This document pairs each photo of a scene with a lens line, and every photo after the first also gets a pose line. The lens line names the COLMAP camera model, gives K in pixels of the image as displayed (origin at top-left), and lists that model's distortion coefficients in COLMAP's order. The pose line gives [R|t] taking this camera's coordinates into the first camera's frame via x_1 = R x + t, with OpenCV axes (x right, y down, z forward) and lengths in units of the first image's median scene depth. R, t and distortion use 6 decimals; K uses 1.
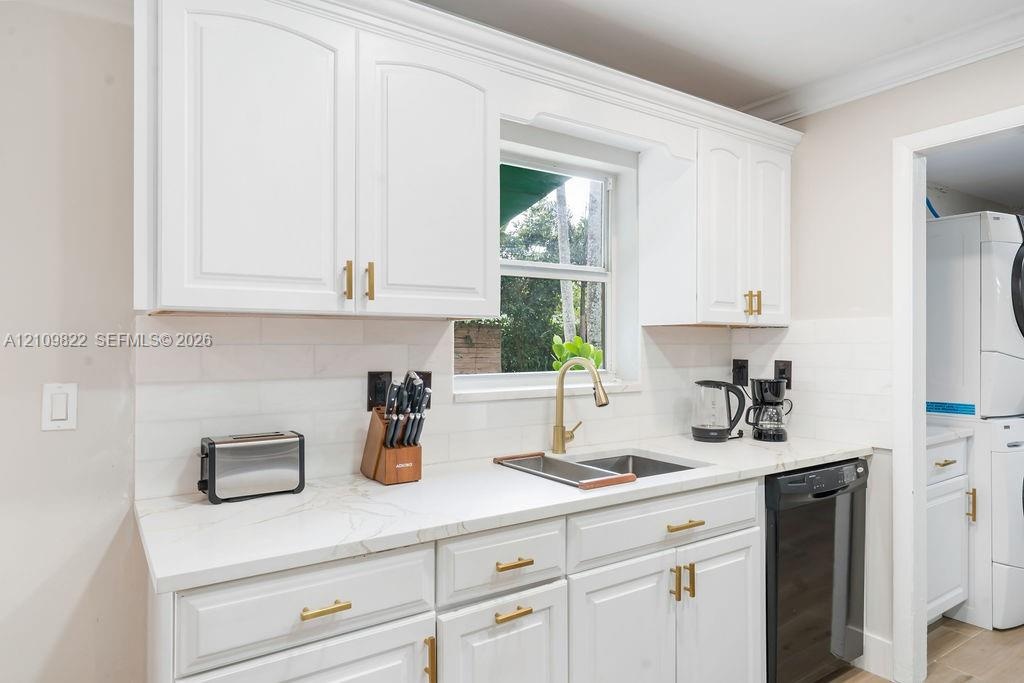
lens RADIAL K [[612.3, 0, 512.0], [0, 612.3, 341.5], [0, 0, 1]] dist [0.005466, 0.001440]
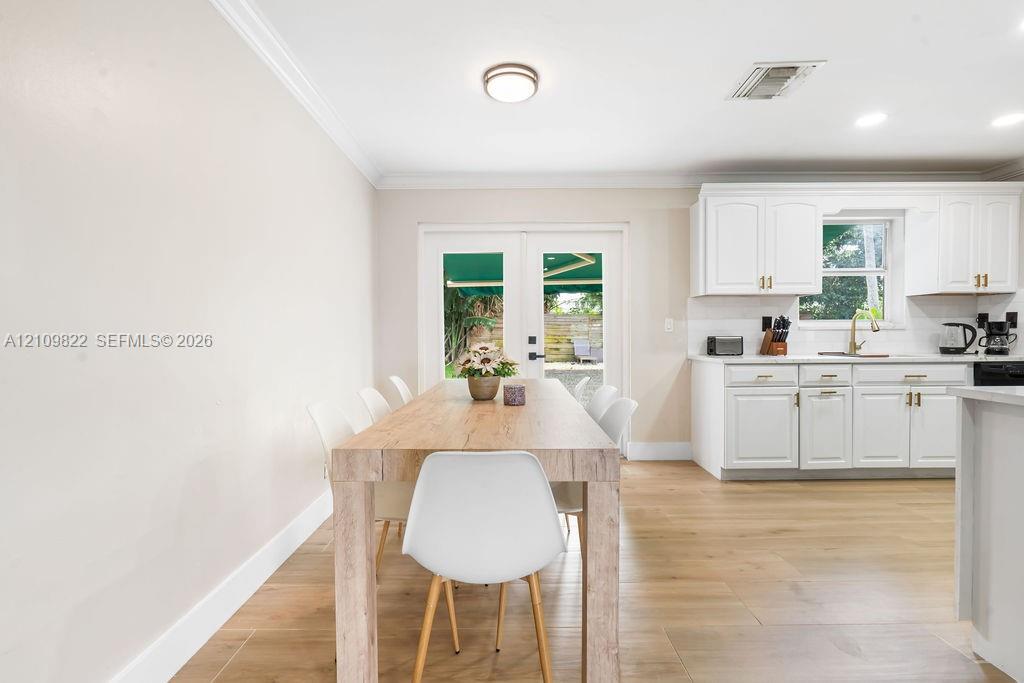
lens RADIAL K [[467.5, 0, 512.0], [0, 467.5, 341.5], [0, 0, 1]] dist [0.001782, 0.000631]
pose [[0.833629, 0.003896, -0.552310, -0.019032], [0.007847, 0.999791, 0.018896, 0.112607], [0.552268, -0.020086, 0.833424, -1.321577]]
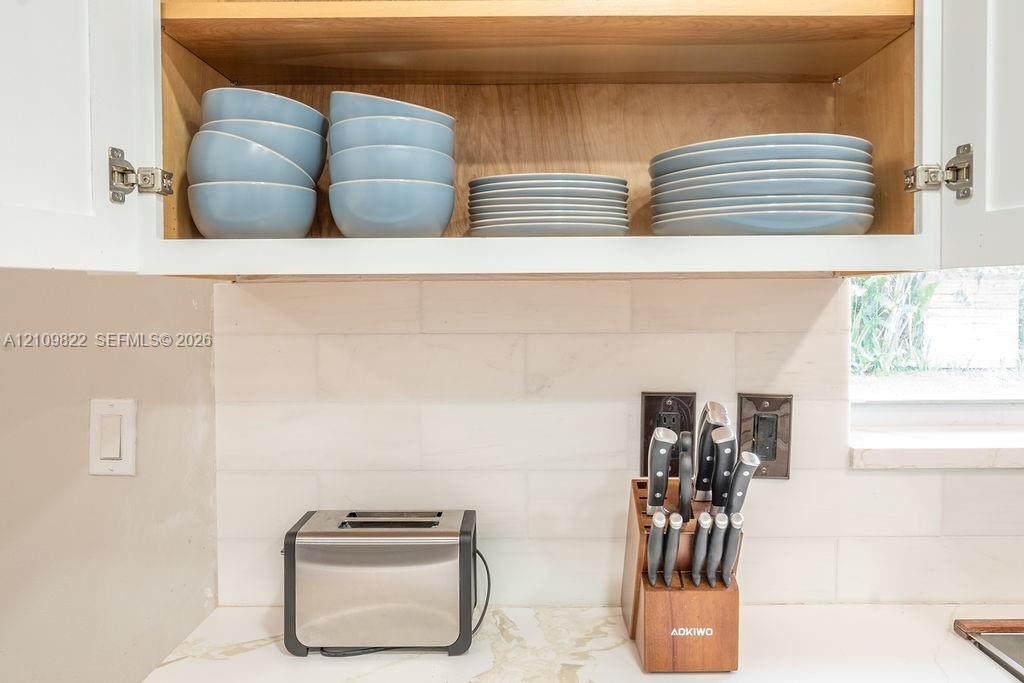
lens RADIAL K [[770.8, 0, 512.0], [0, 770.8, 341.5], [0, 0, 1]] dist [-0.000643, -0.000879]
pose [[0.826648, 0.023305, -0.562237, 0.010660], [0.006326, 0.998694, 0.050697, -0.019078], [0.562684, -0.045465, 0.825421, 0.479414]]
